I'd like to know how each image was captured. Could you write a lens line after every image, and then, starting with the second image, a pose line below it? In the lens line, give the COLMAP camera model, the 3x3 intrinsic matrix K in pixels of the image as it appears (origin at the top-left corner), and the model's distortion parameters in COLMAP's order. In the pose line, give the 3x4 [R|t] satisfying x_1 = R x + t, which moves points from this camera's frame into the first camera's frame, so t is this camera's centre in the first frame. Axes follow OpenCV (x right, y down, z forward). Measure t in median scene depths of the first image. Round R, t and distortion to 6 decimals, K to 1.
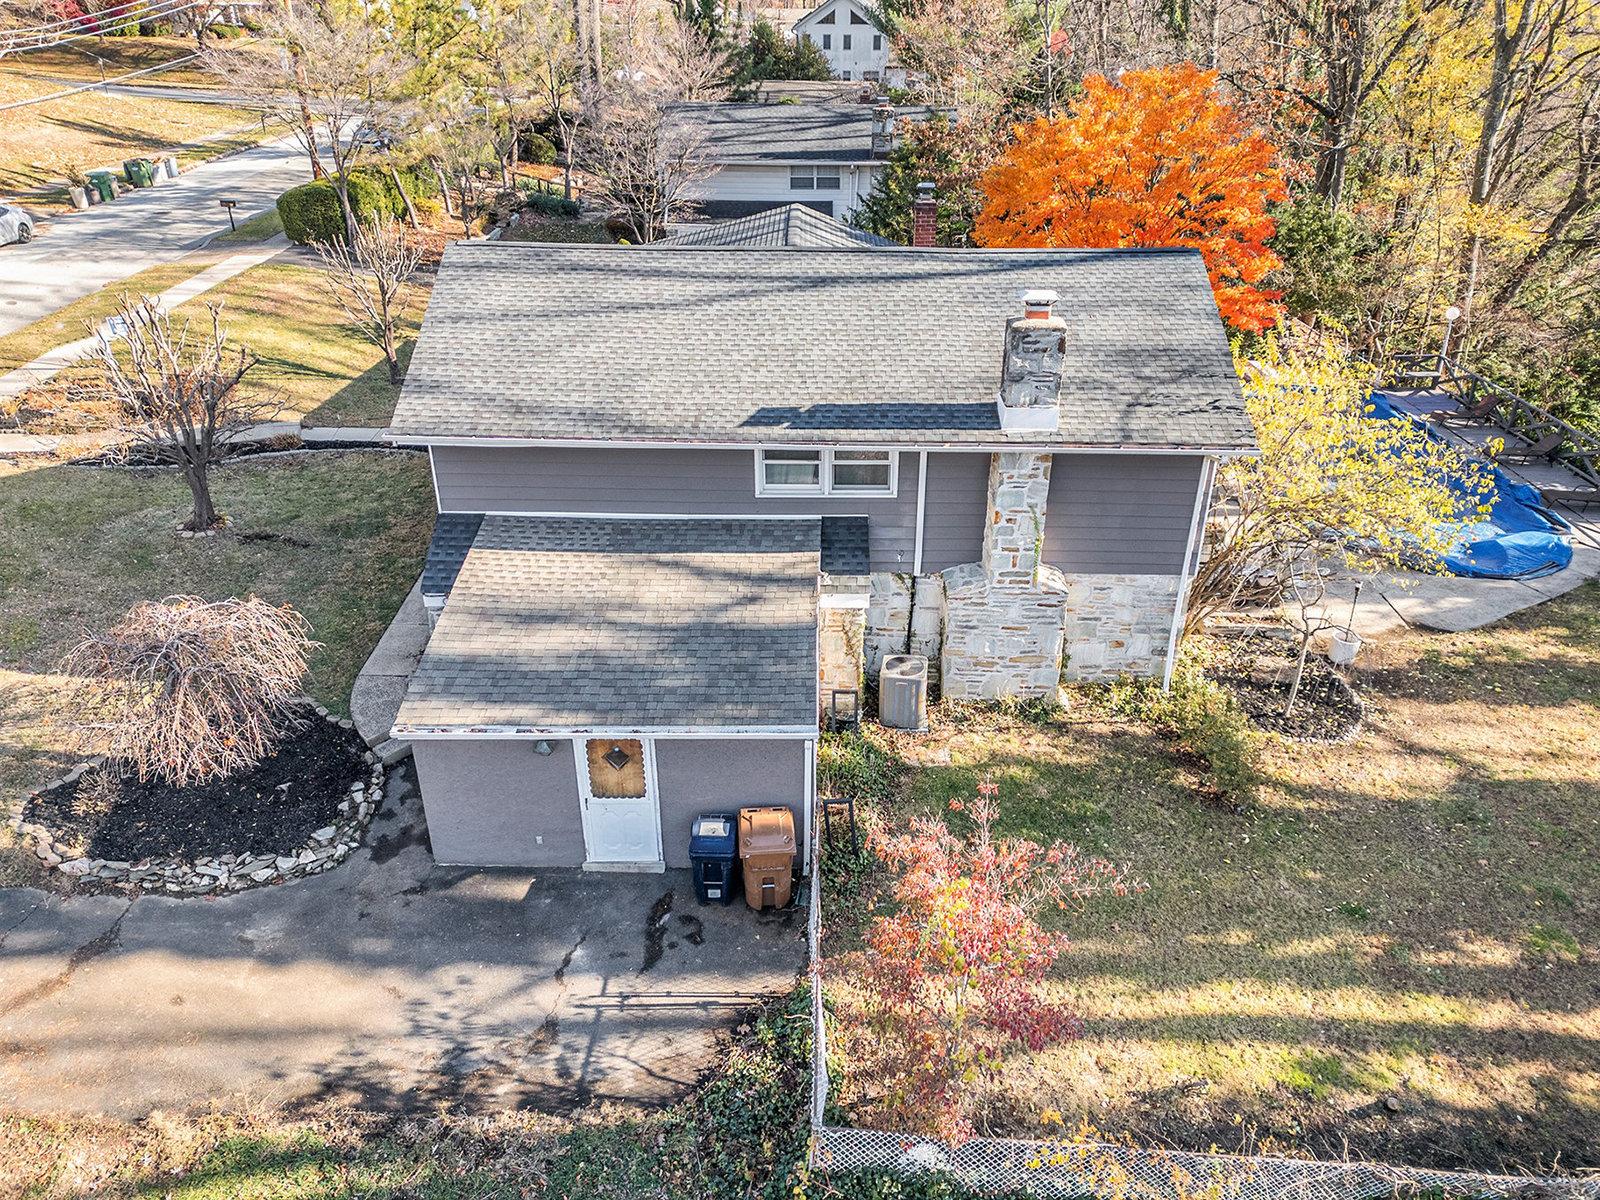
lens RADIAL K [[1106.1, 0, 800.0], [0, 1106.1, 600.0], [0, 0, 1]] dist [0.074712, -0.075451]
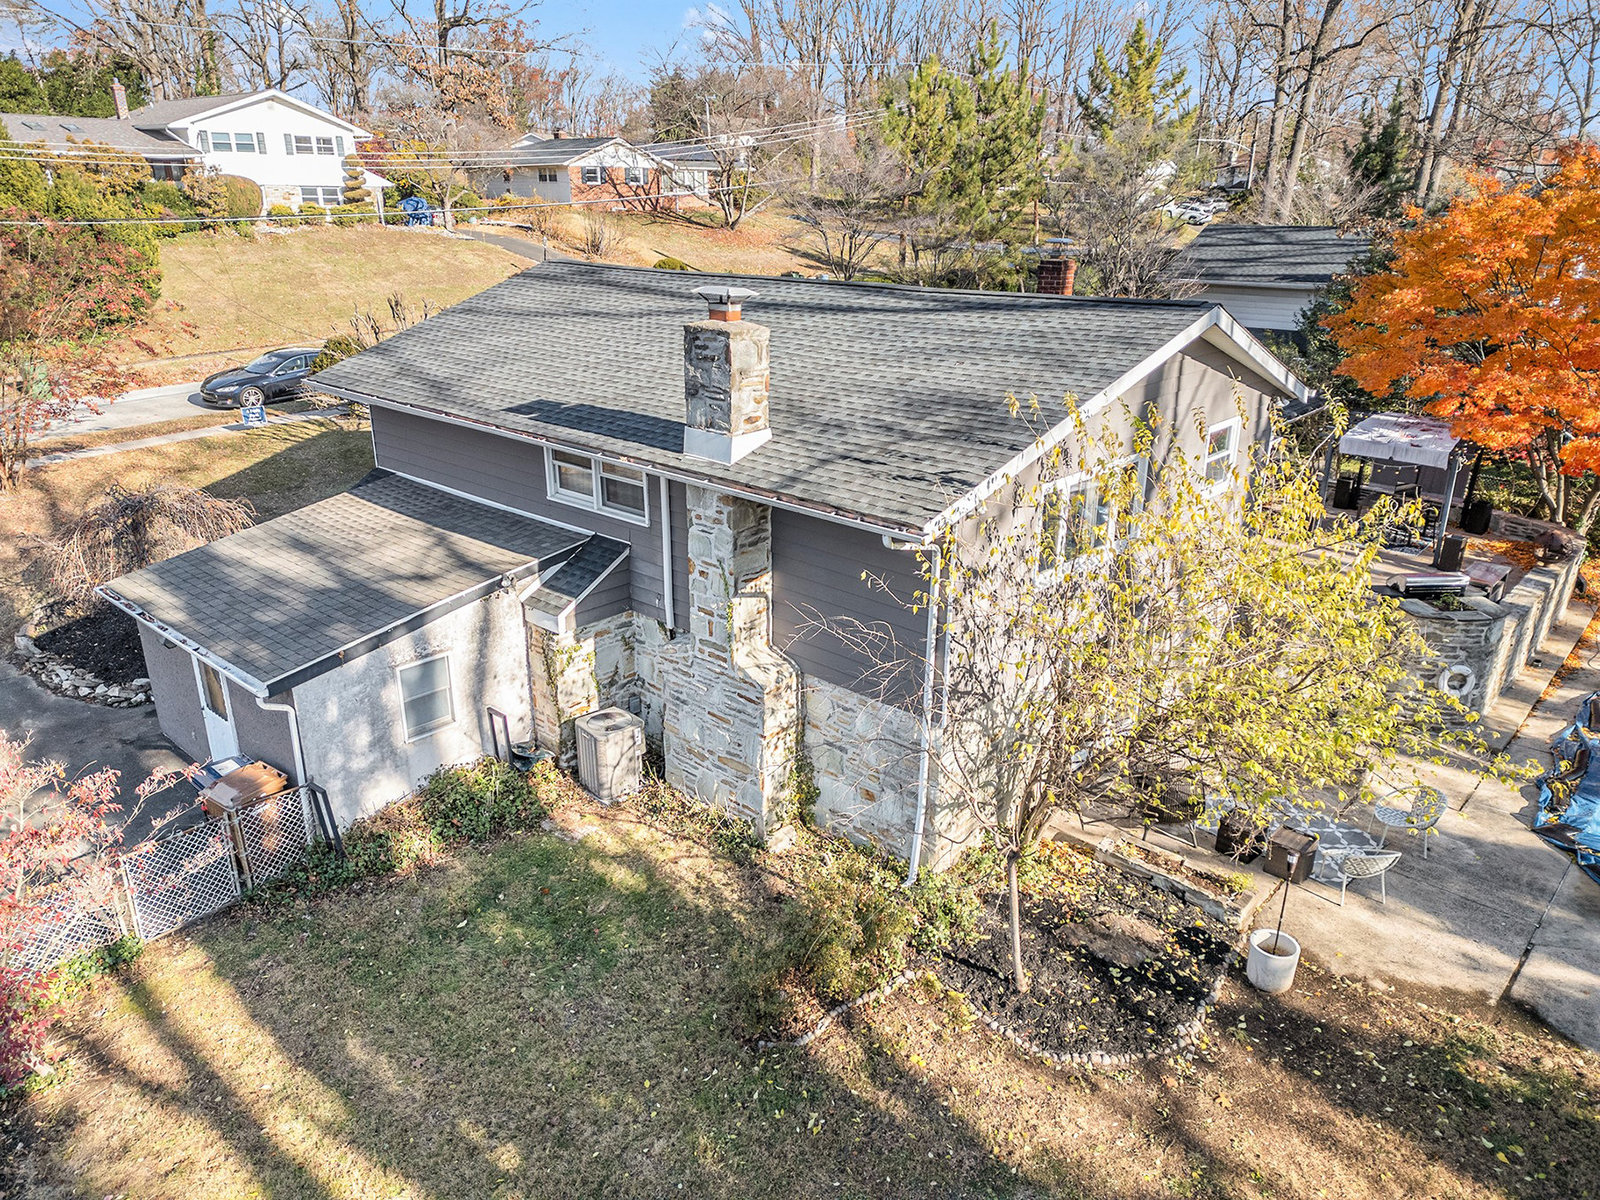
lens RADIAL K [[1101.0, 0, 806.1], [0, 1101.0, 616.6], [0, 0, 1]] dist [0.063311, -0.046312]
pose [[0.745828, 0.232782, -0.624142, 0.744636], [-0.310377, 0.950472, -0.016397, -0.051478], [0.589412, 0.205949, 0.781139, 0.421106]]
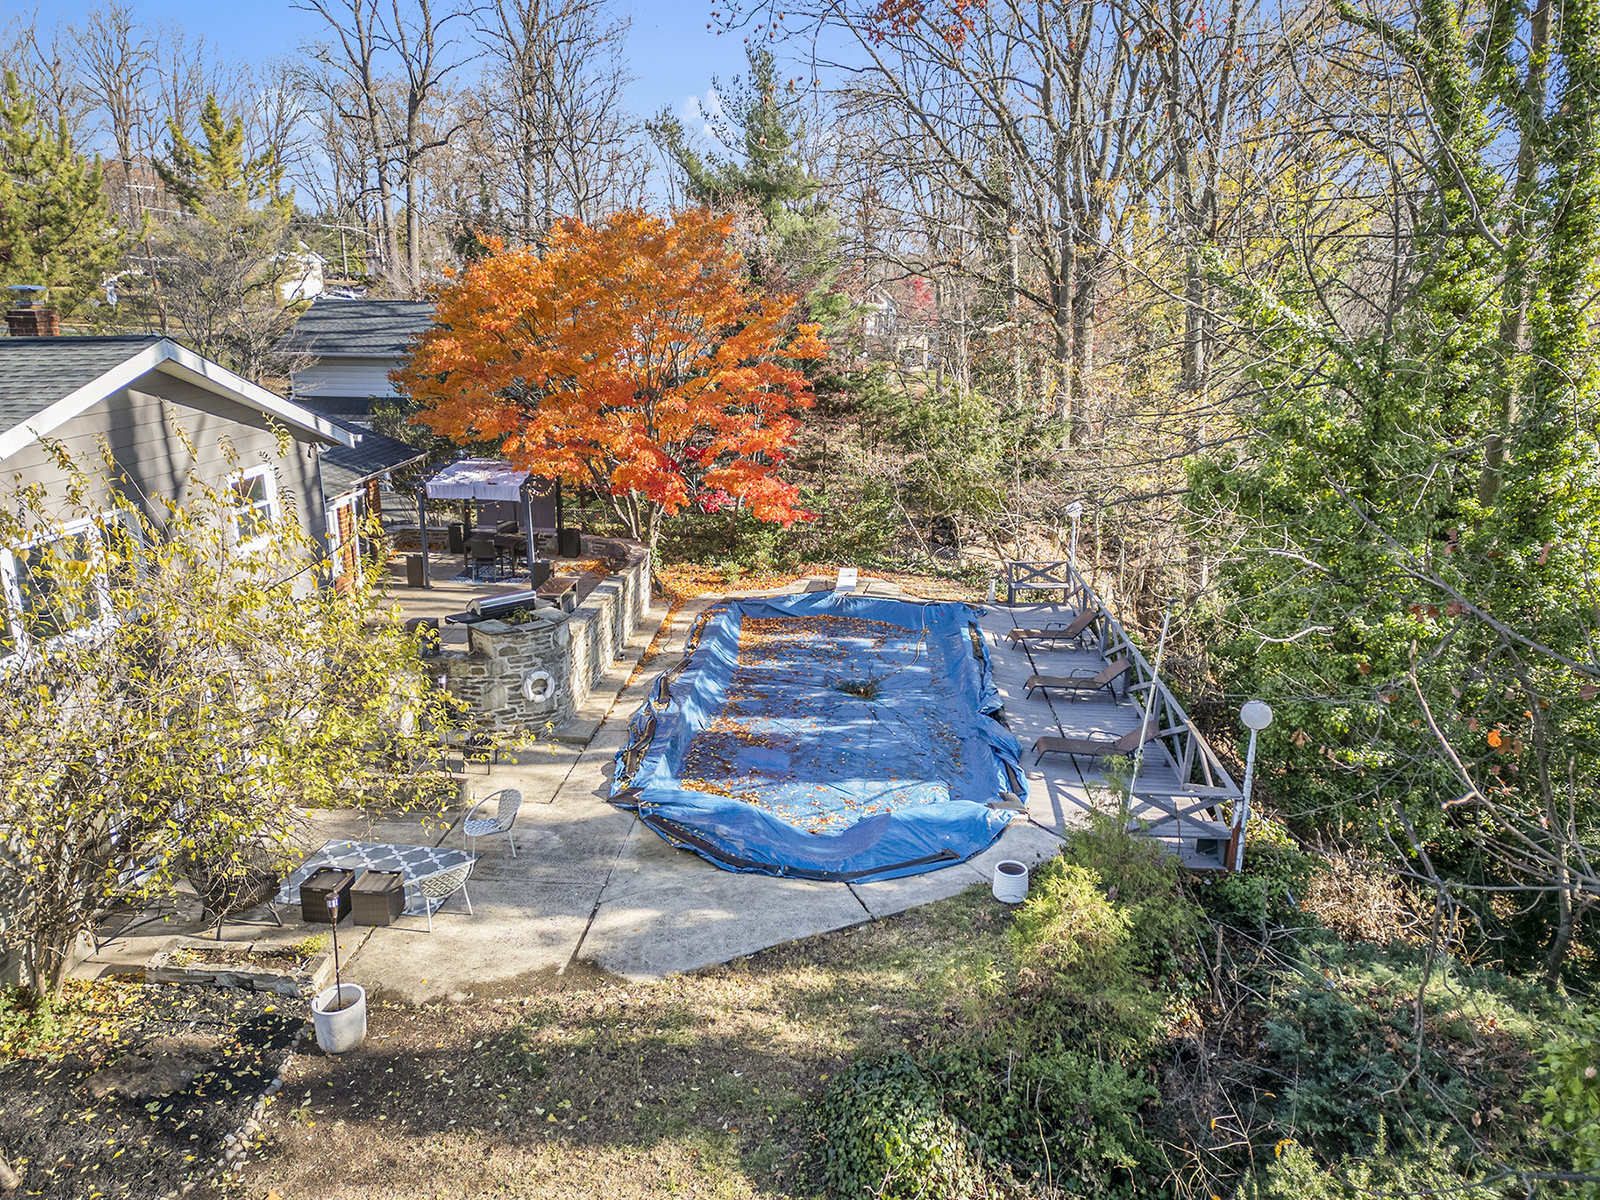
lens RADIAL K [[1106.1, 0, 800.0], [0, 1106.1, 600.0], [0, 0, 1]] dist [0.074712, -0.075451]
pose [[0.998649, 0.010184, -0.050948, 0.873403], [-0.020732, 0.977260, -0.211030, -0.053843], [0.047640, 0.211801, 0.976151, 0.506338]]
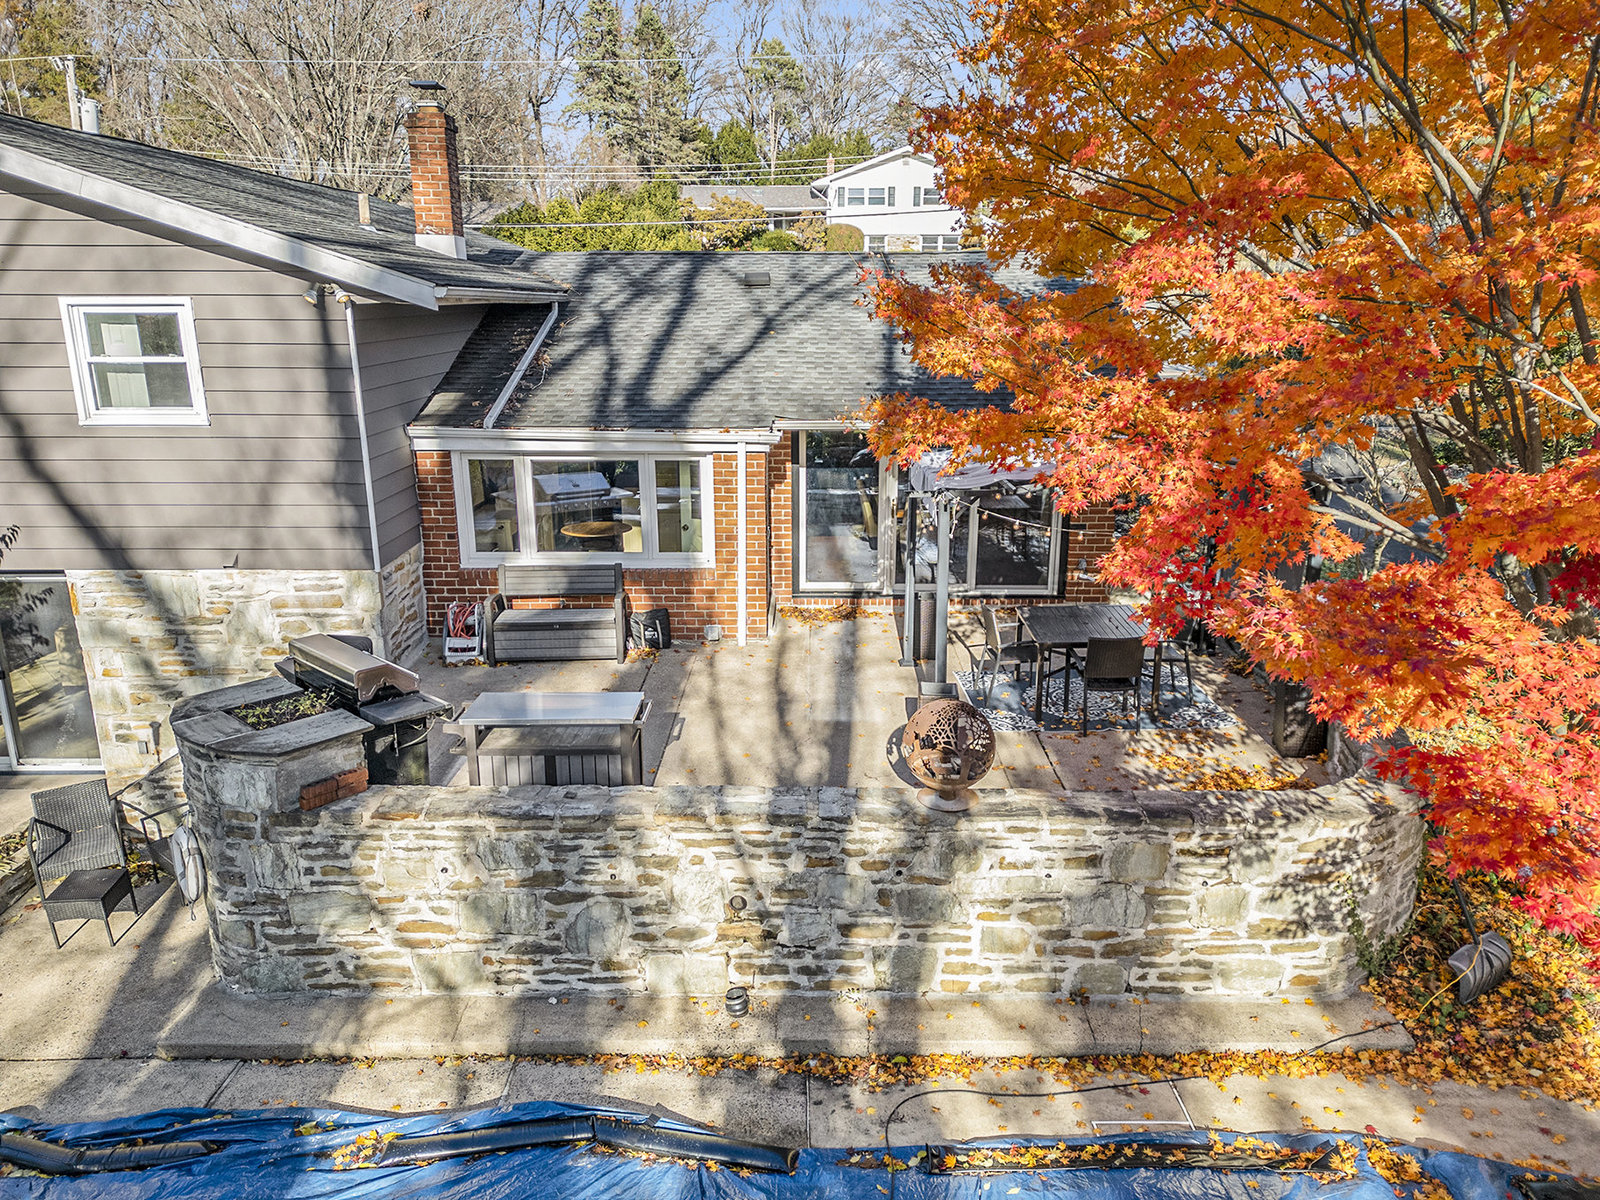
lens RADIAL K [[1101.0, 0, 806.1], [0, 1101.0, 616.6], [0, 0, 1]] dist [0.063311, -0.046312]
pose [[0.006149, 0.272485, -0.962140, 0.986669], [-0.469777, 0.850162, 0.237770, -0.512813], [0.882764, 0.450529, 0.133235, 1.686796]]
